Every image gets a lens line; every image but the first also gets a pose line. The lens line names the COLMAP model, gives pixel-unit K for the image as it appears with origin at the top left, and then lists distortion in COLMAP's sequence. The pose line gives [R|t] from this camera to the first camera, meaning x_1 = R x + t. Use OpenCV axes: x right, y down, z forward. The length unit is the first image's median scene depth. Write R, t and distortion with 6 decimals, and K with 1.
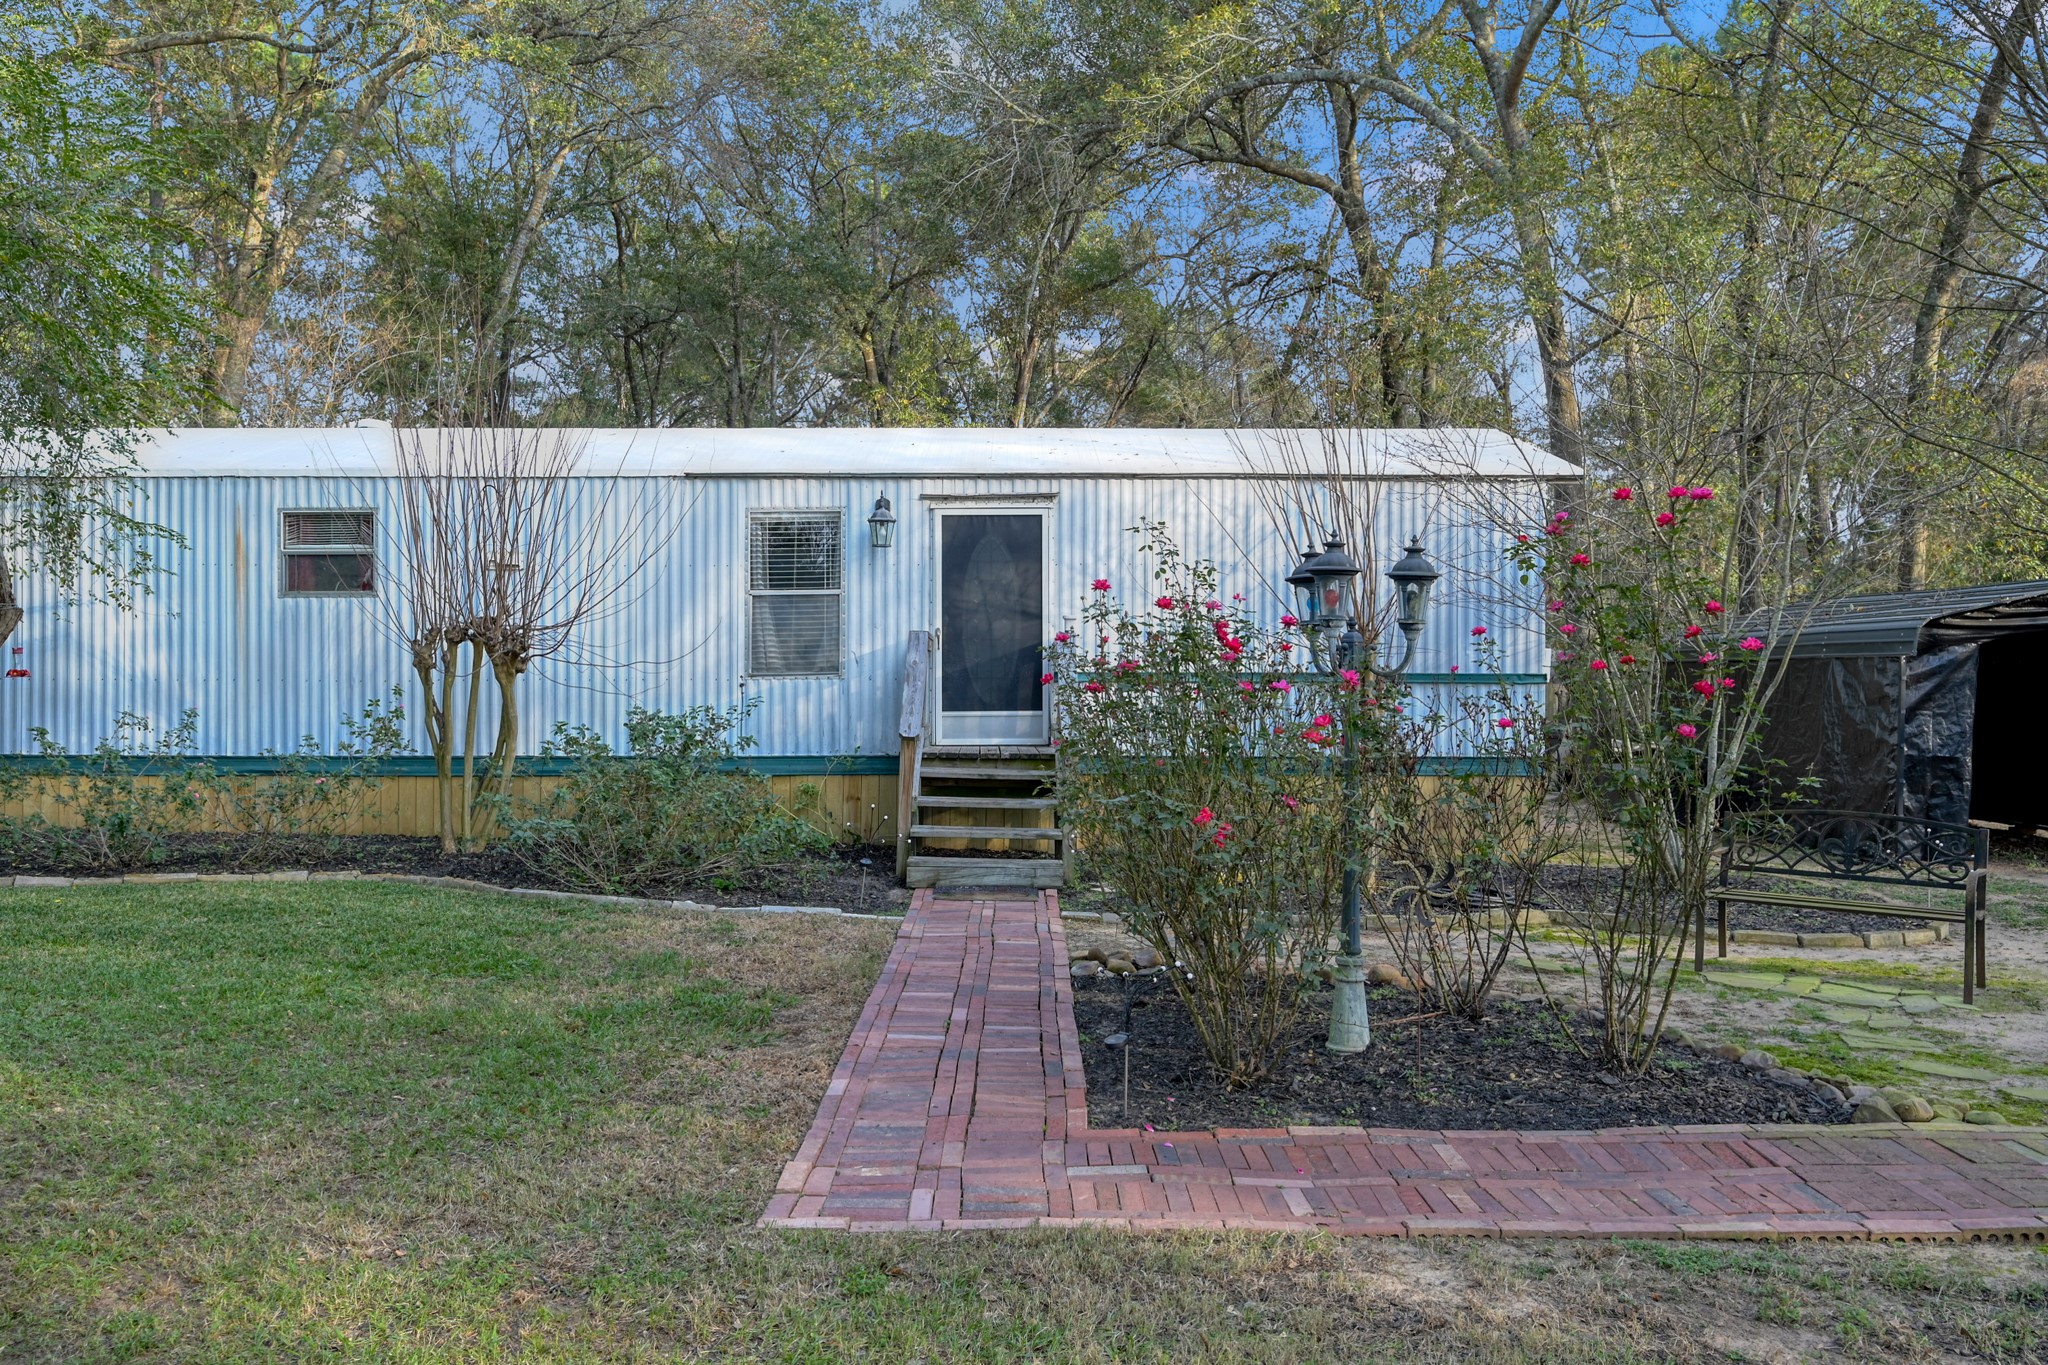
lens RADIAL K [[1624.5, 0, 1024.8], [0, 1624.5, 686.1], [0, 0, 1]] dist [-0.003823, -0.002815]
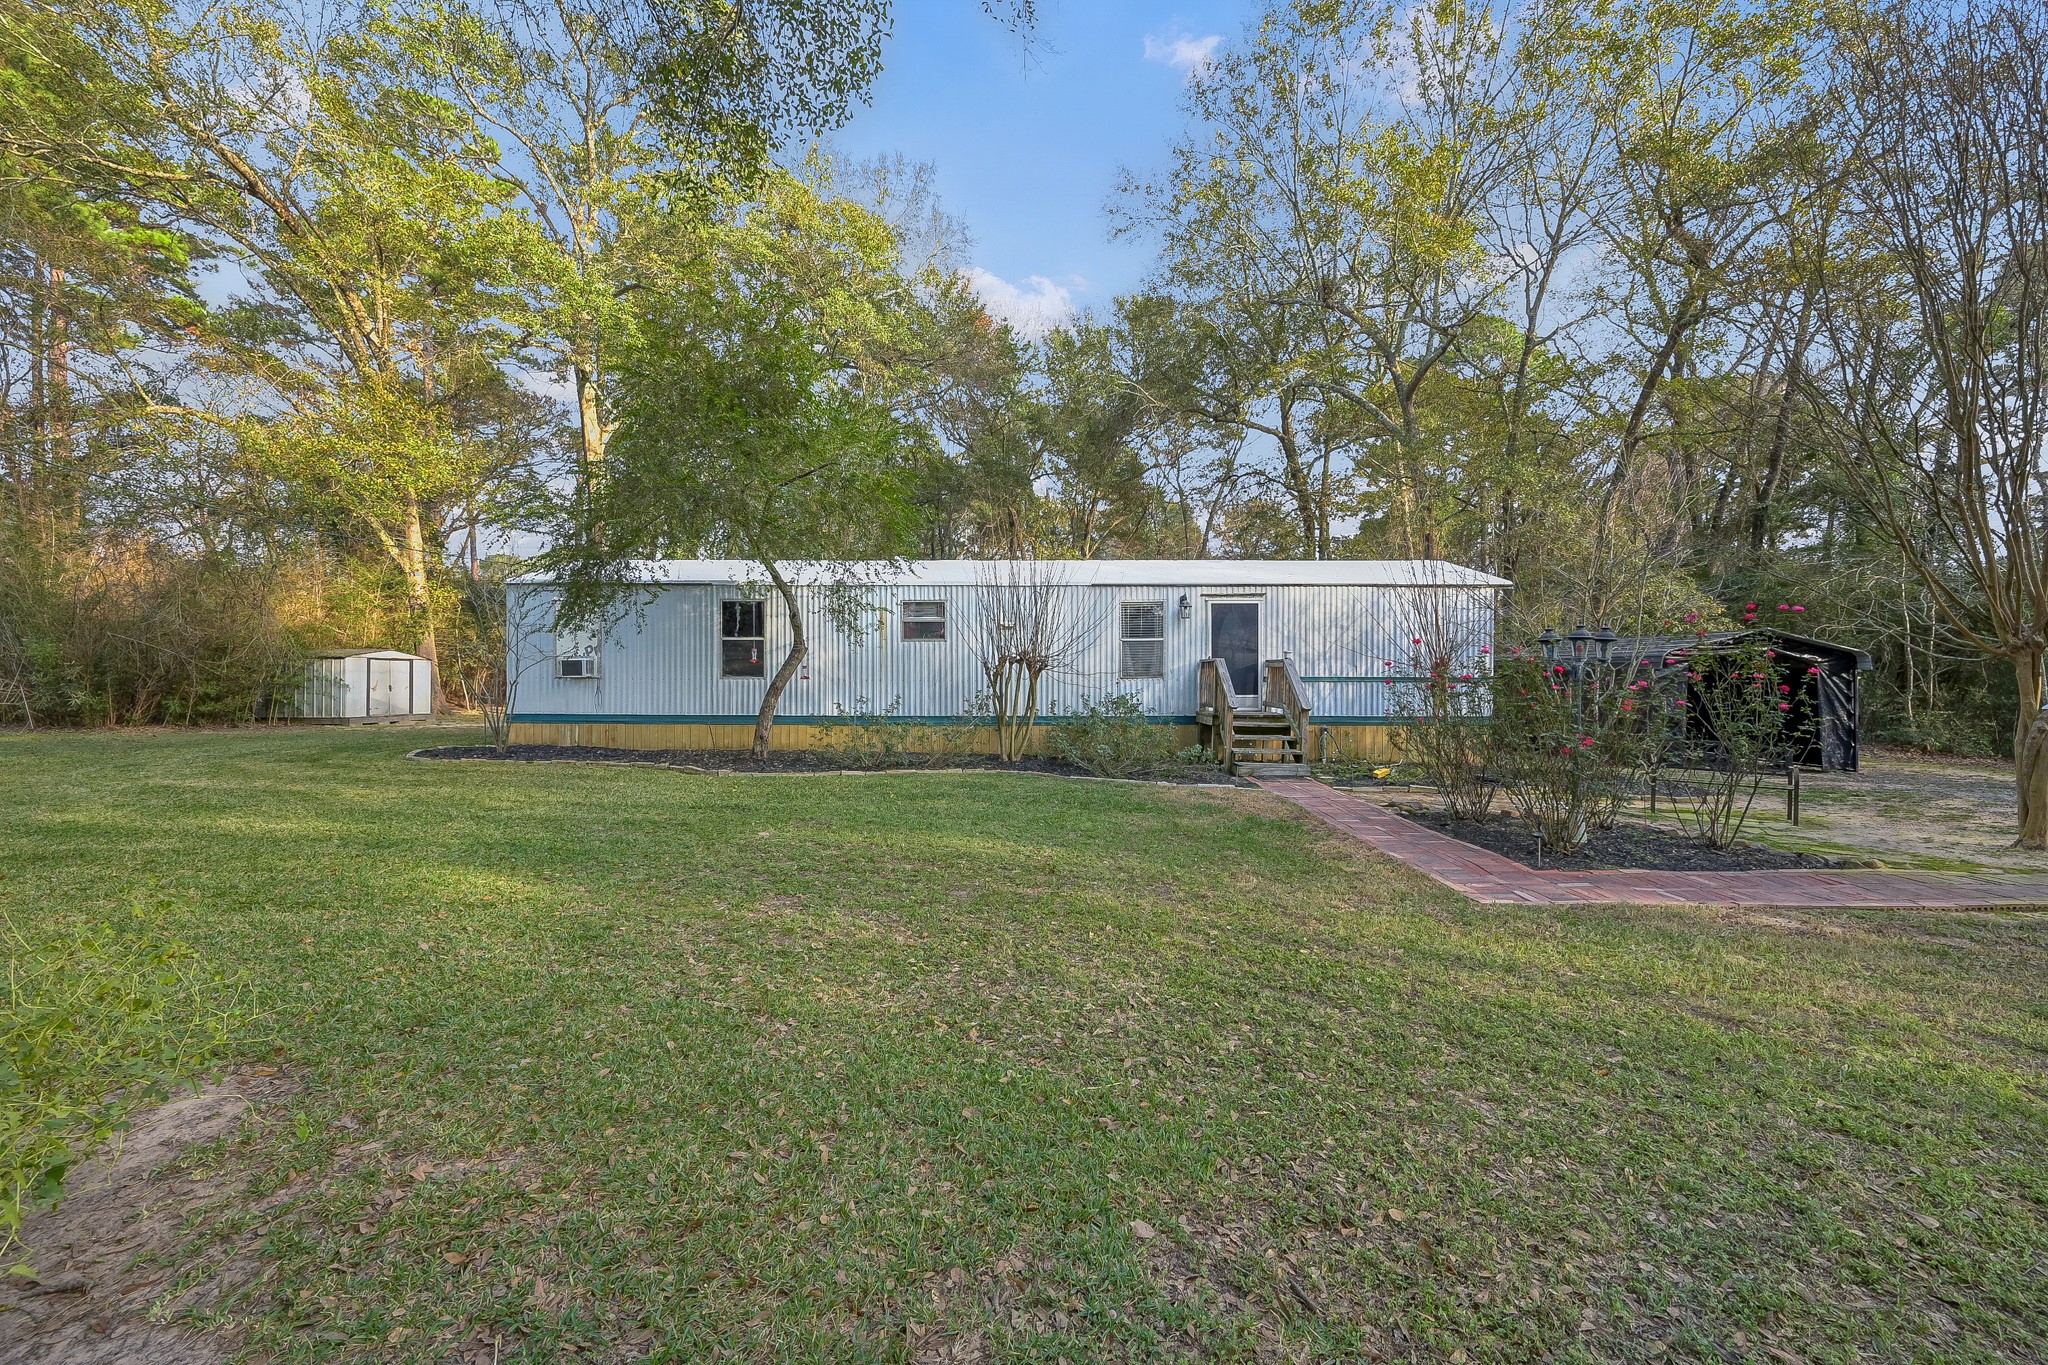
lens RADIAL K [[835.5, 0, 1022.5], [0, 835.5, 677.0], [0, 0, 1]] dist [-0.004245, -0.000282]
pose [[0.999955, 0.001162, -0.009398, -0.289447], [-0.001180, 0.999997, -0.001951, -0.005883], [0.009395, 0.001962, 0.999954, -0.104207]]
